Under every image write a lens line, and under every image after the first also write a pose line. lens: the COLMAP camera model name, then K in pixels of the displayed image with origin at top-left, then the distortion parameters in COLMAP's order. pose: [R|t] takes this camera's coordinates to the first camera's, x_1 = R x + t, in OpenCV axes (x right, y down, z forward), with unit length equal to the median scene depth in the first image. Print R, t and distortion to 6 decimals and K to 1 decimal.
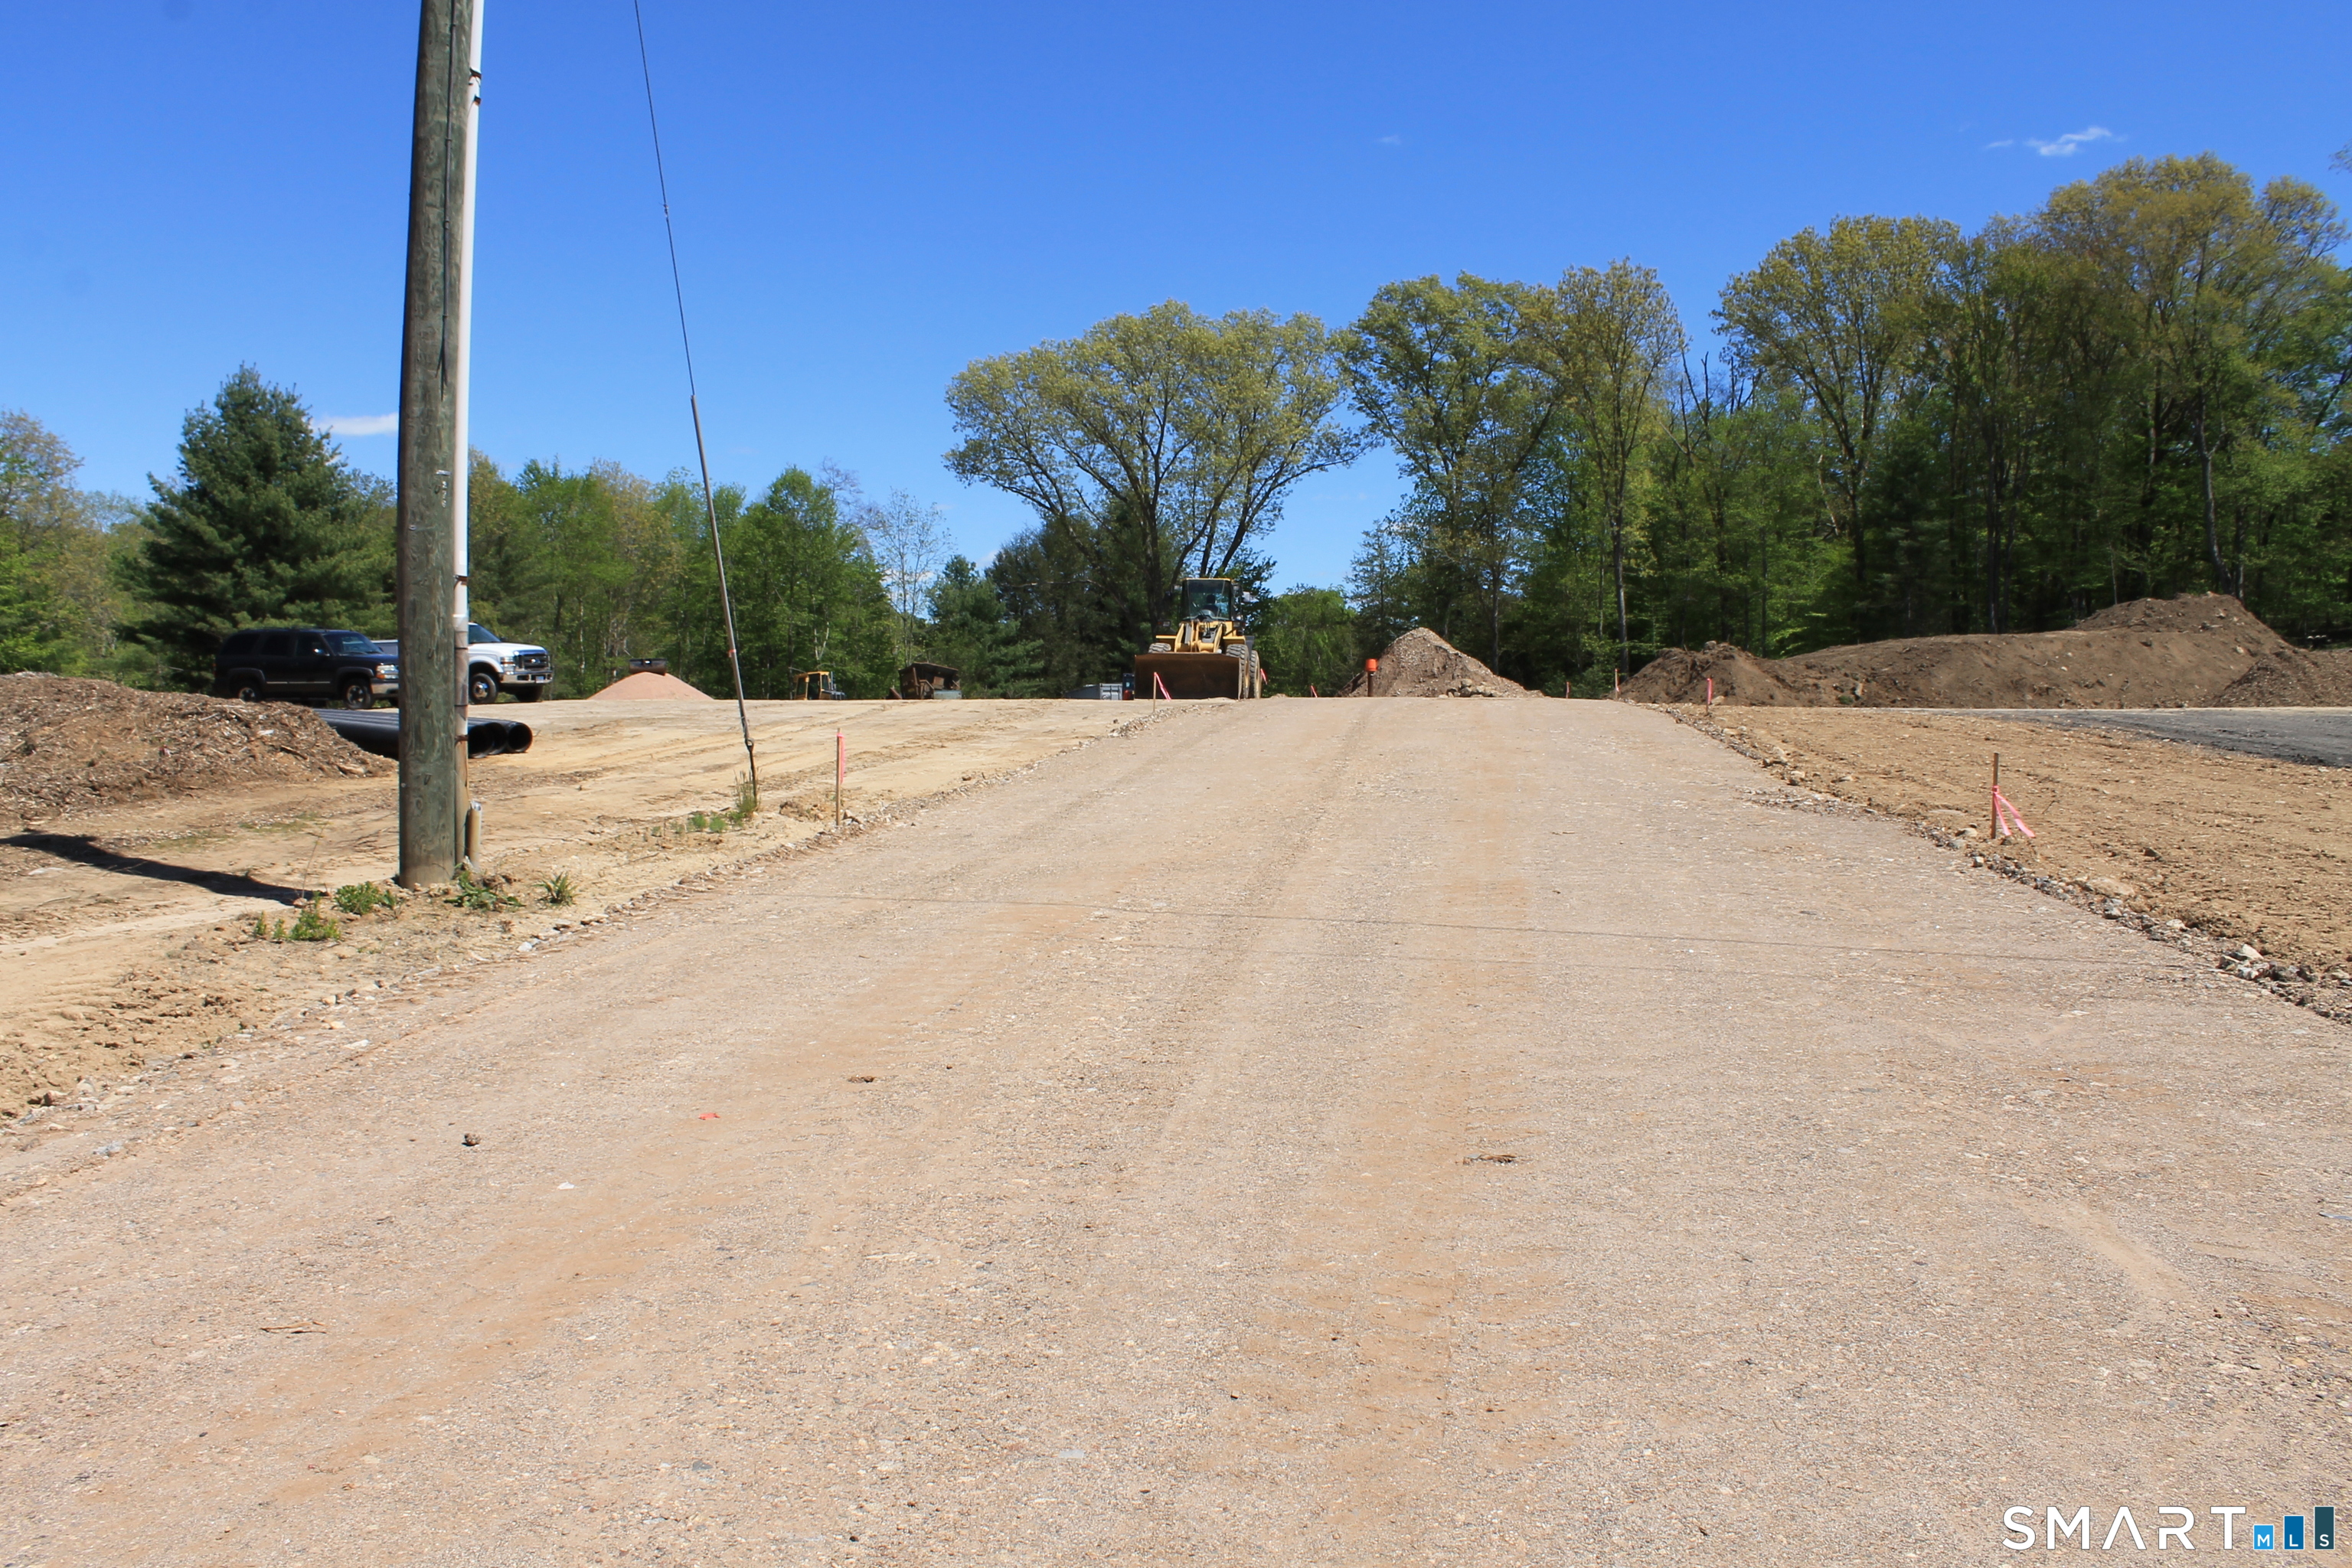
lens RADIAL K [[1991.3, 0, 1149.4], [0, 1991.3, 788.6], [0, 0, 1]] dist [-0.167918, 0.155634]
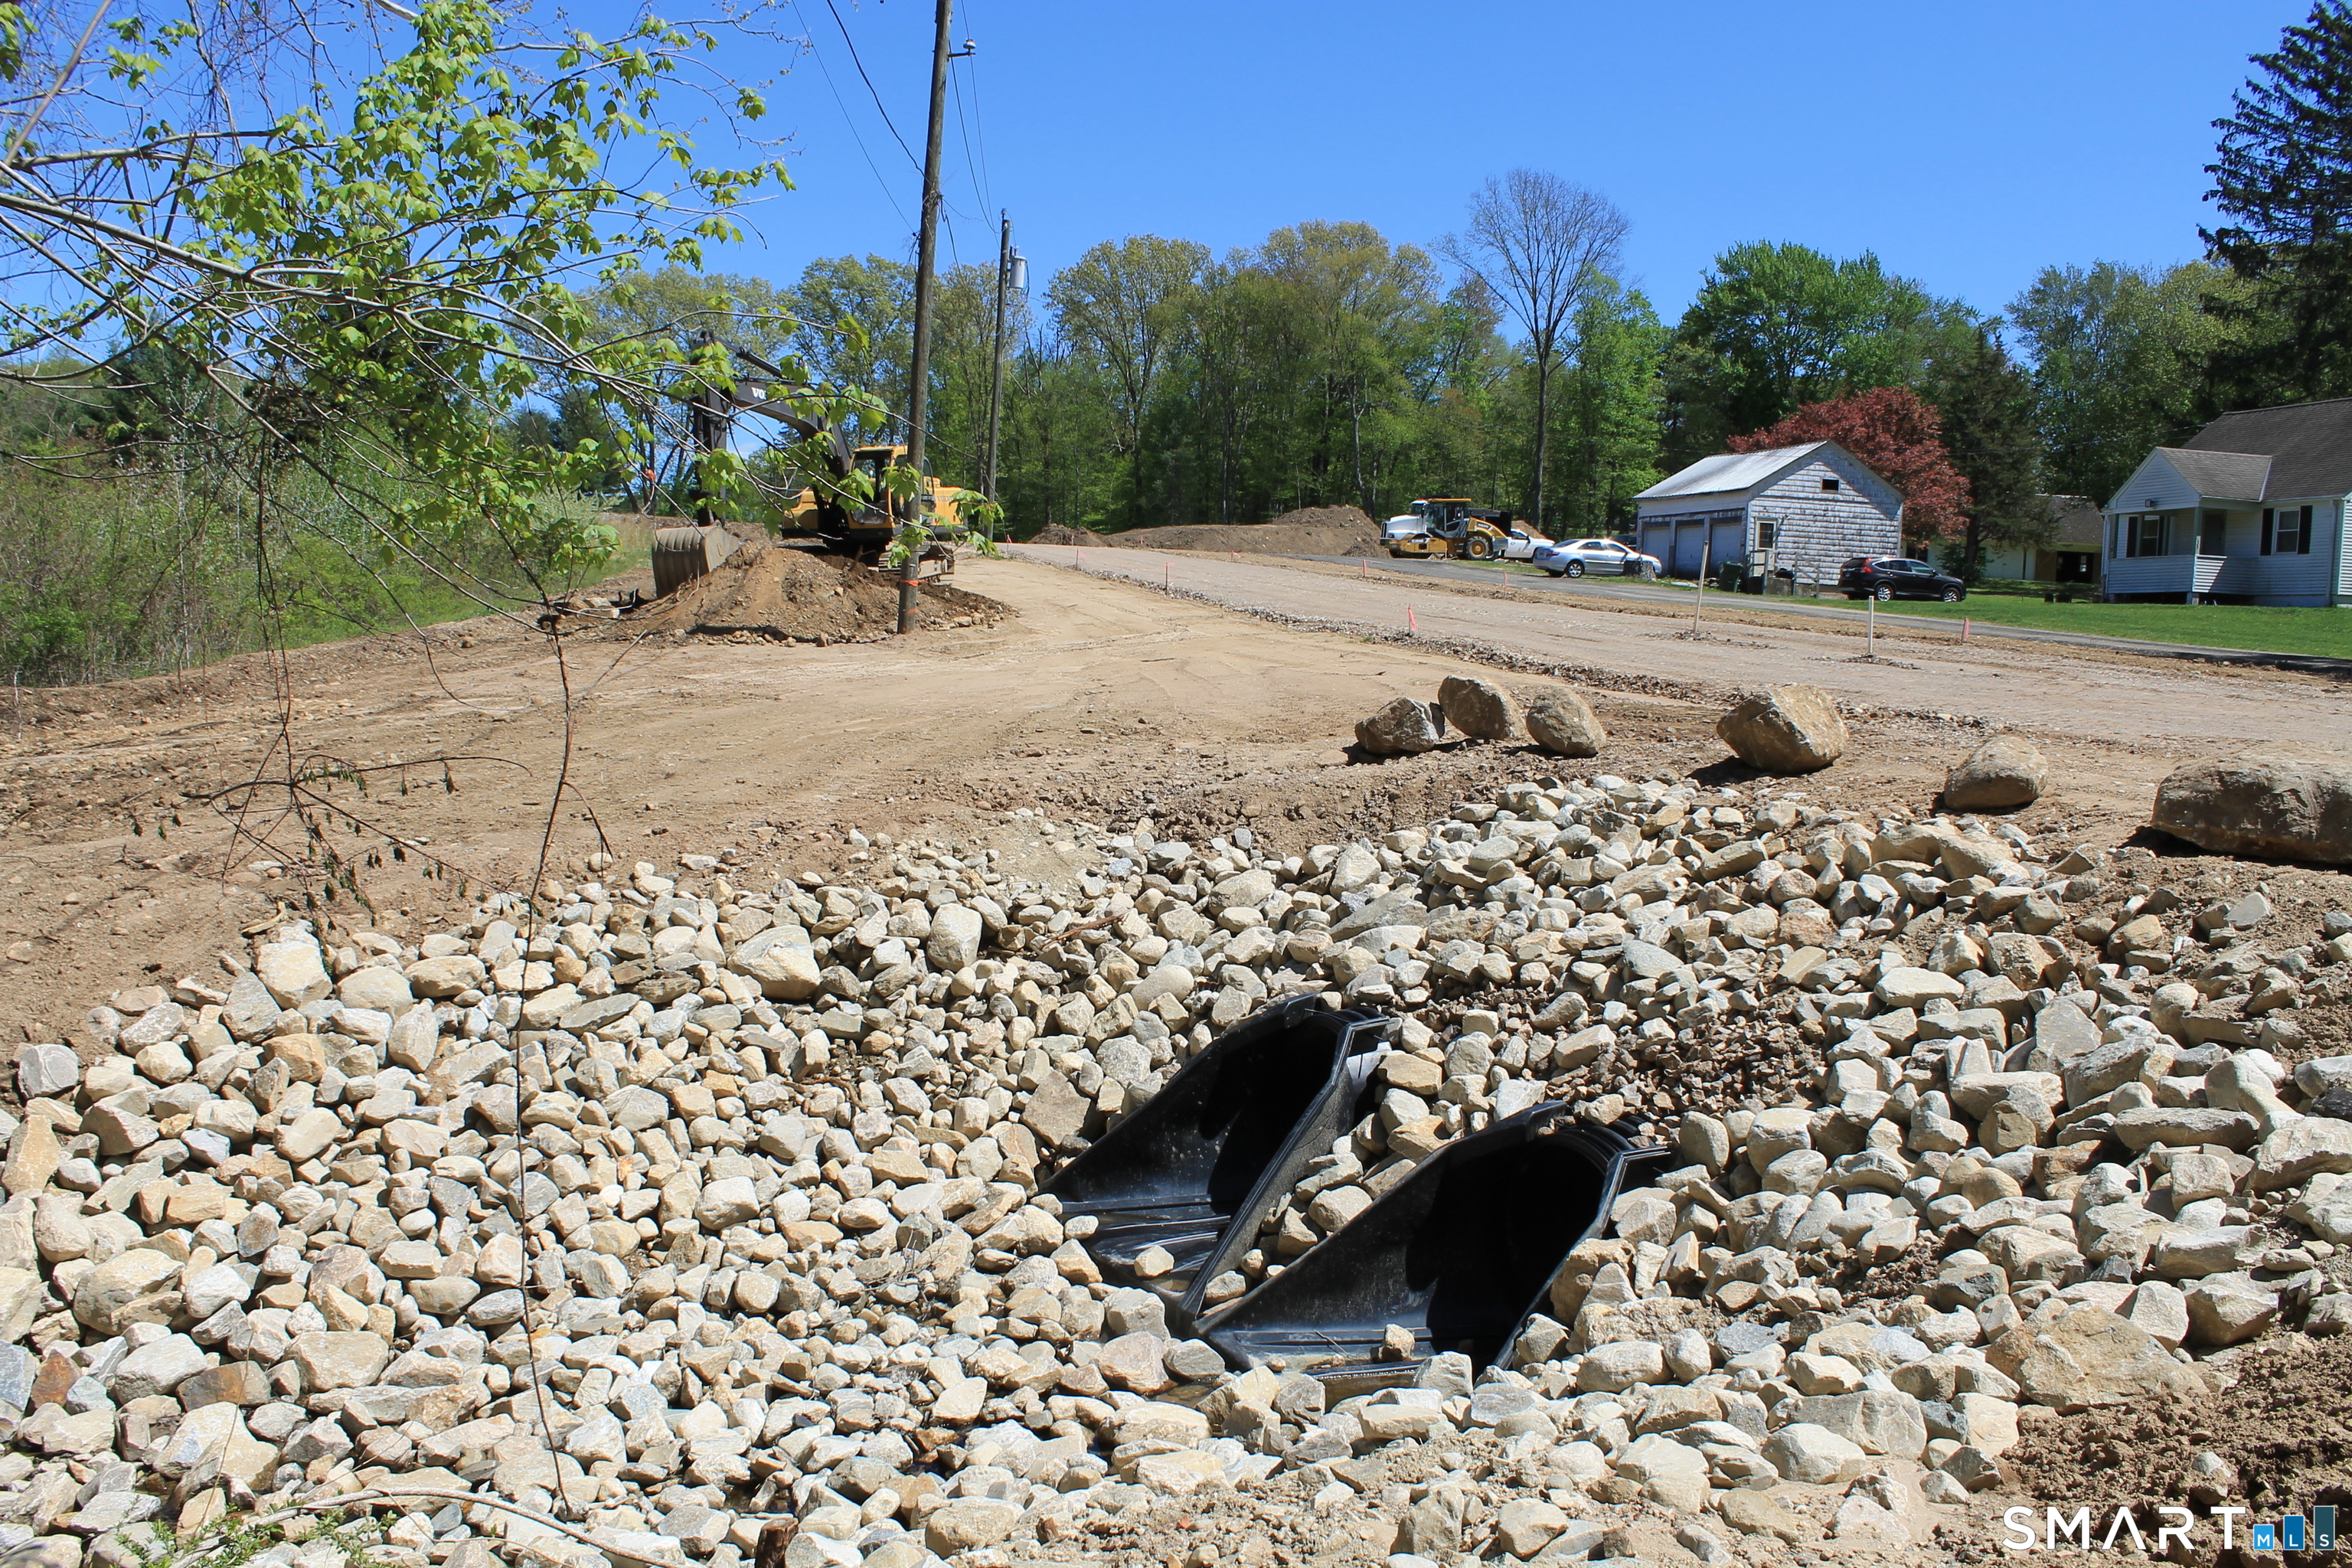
lens RADIAL K [[2007.7, 0, 1167.4], [0, 2007.7, 797.2], [0, 0, 1]] dist [-0.176580, 0.163101]
pose [[0.926730, -0.010741, 0.375574, -0.190179], [-0.013539, 0.997988, 0.061947, 0.035177], [-0.375484, -0.062493, 0.924720, -0.430268]]
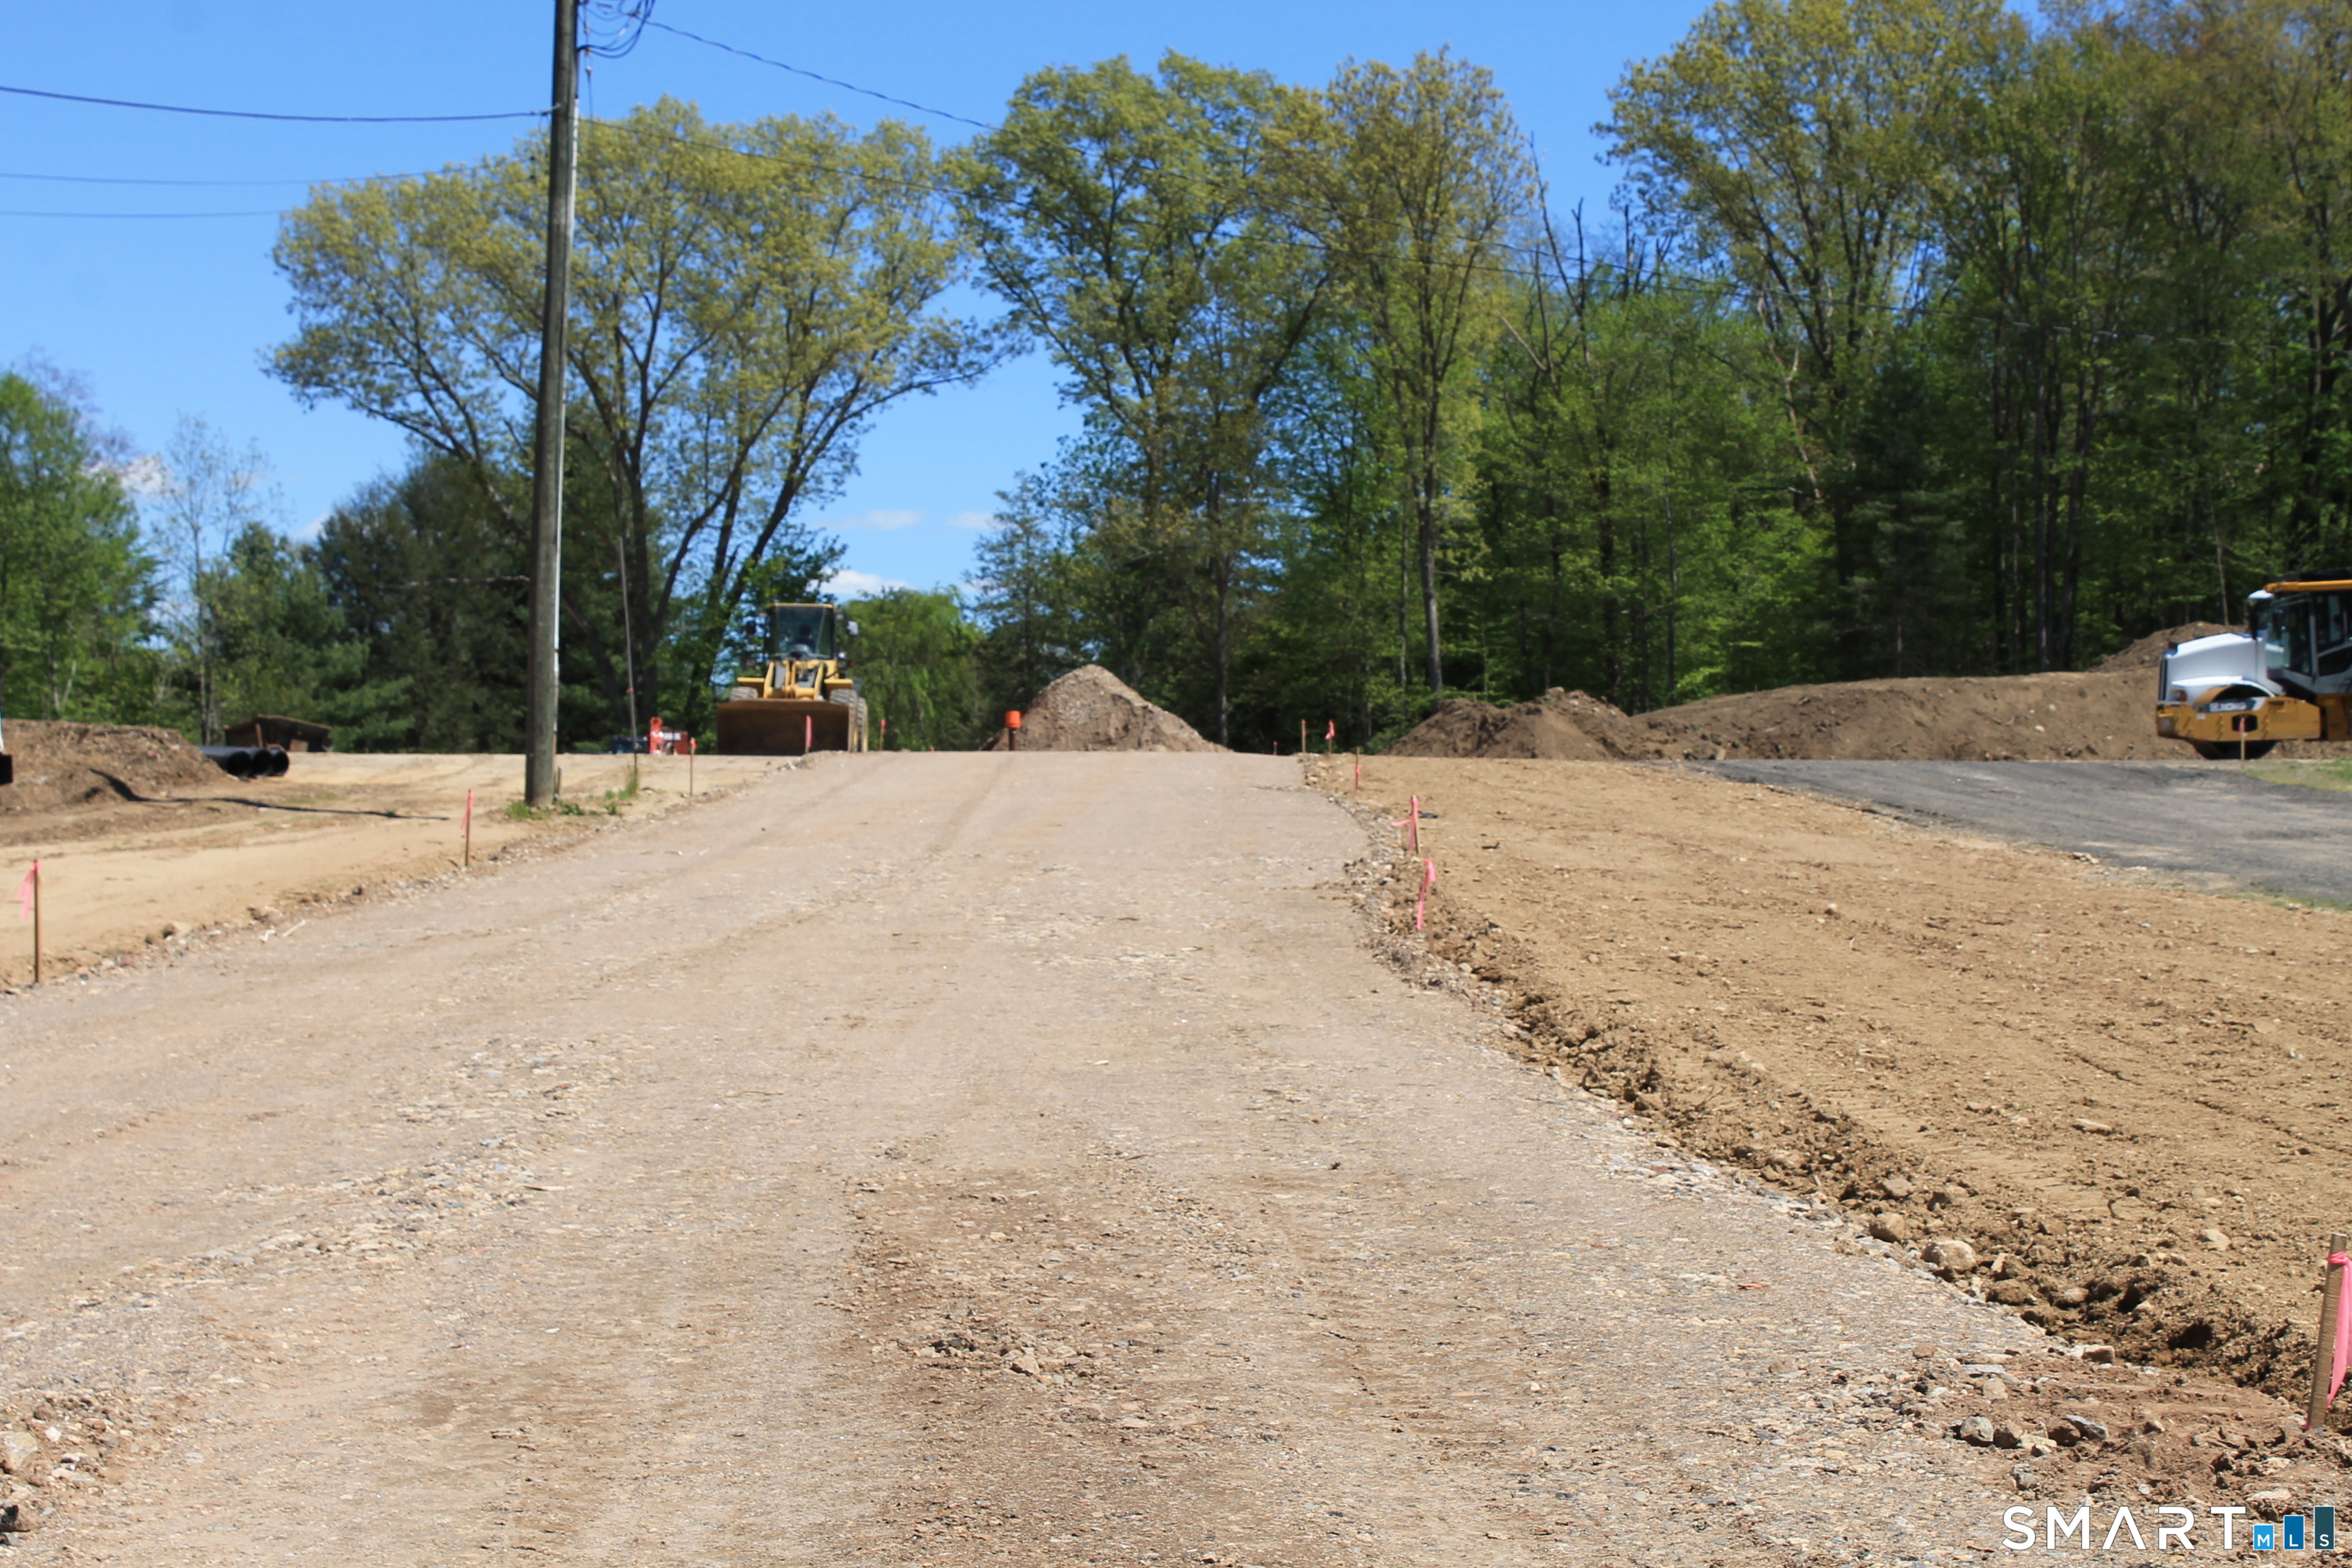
lens RADIAL K [[4464.9, 0, 1177.9], [0, 4464.9, 785.7], [0, 0, 1]] dist [0.003945, -0.045885]
pose [[0.988810, 0.004307, 0.149120, -0.036299], [0.003363, 0.998685, -0.051147, 0.022993], [-0.149145, 0.051076, 0.987495, -0.311882]]
